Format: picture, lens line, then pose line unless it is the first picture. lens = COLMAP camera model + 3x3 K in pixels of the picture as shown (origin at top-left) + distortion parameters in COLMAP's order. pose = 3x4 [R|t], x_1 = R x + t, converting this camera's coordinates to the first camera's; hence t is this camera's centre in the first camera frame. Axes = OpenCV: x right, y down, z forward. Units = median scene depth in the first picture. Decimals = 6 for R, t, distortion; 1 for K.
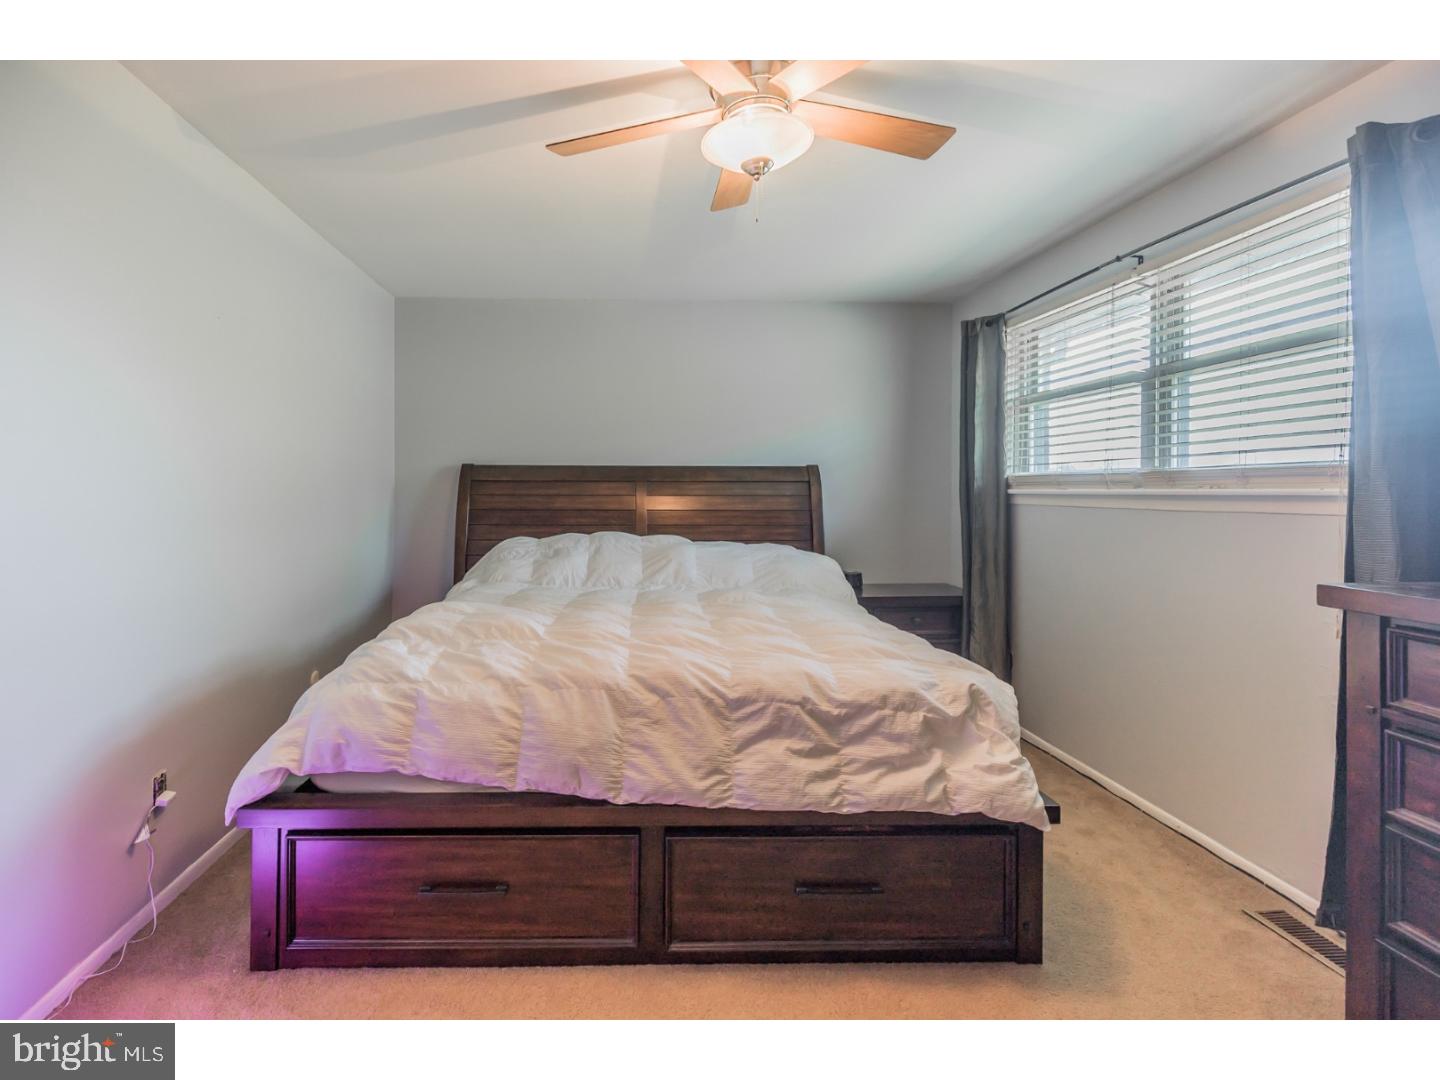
lens RADIAL K [[666.9, 0, 623.6], [0, 666.9, 494.8], [0, 0, 1]] dist [0.004420, 0.000950]
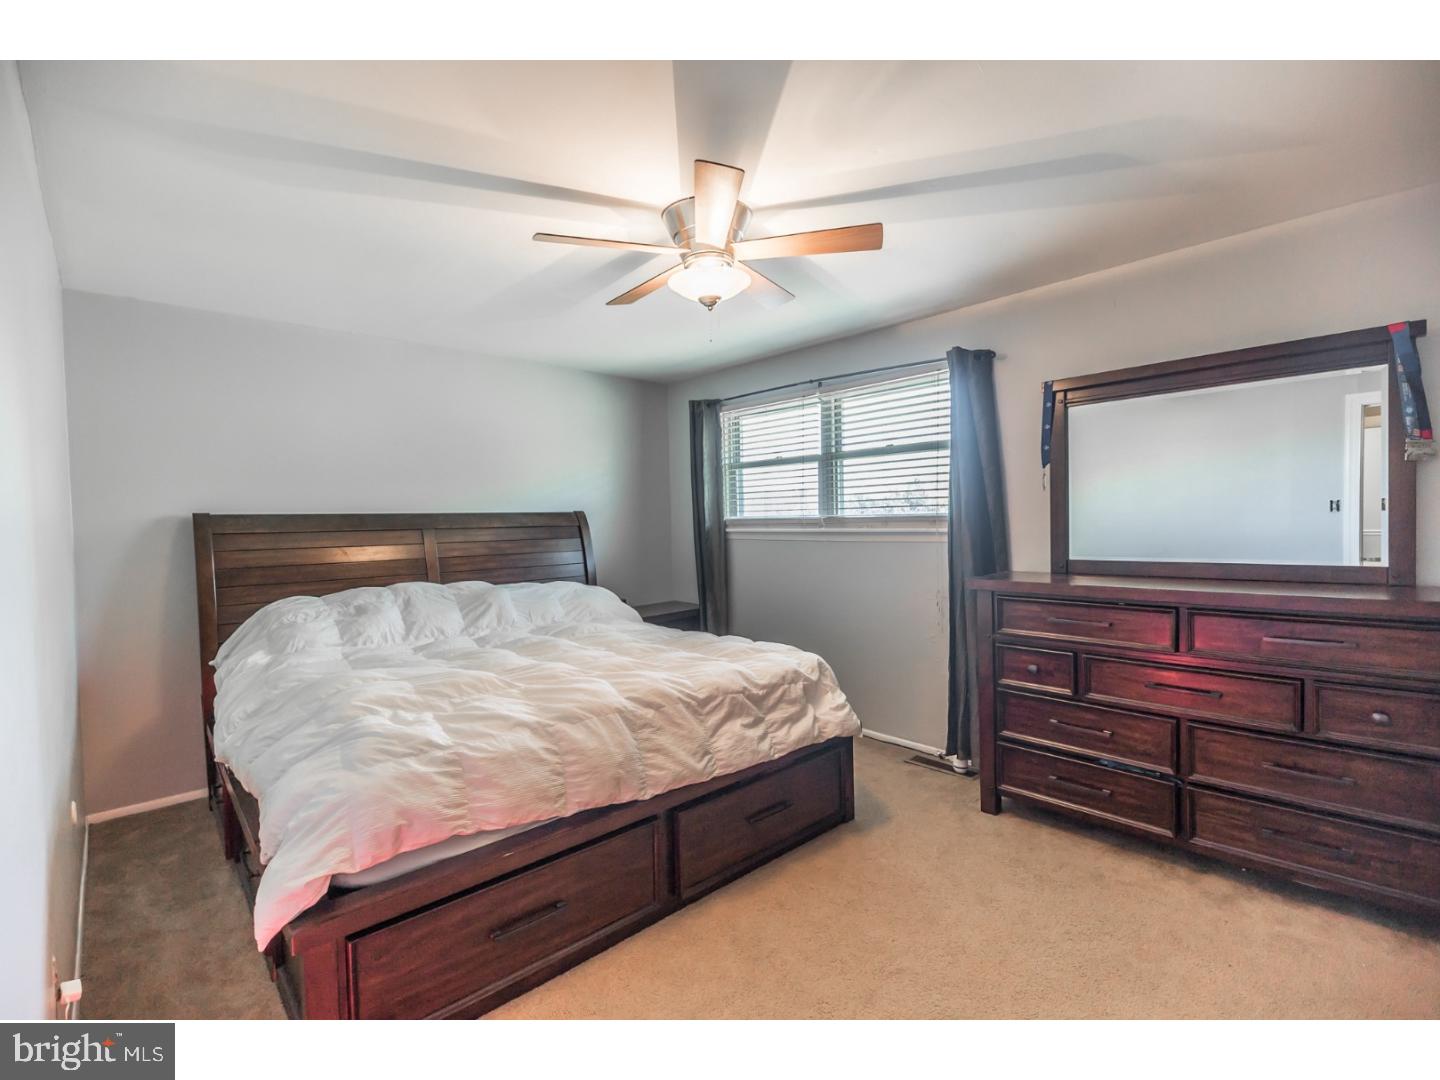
lens RADIAL K [[666.9, 0, 681.2], [0, 666.9, 538.4], [0, 0, 1]] dist [0.004420, 0.000950]
pose [[0.758575, -0.037502, 0.650505, -0.720679], [0.025763, 0.999288, 0.027567, -0.052267], [-0.651076, -0.004153, 0.759001, 0.016832]]
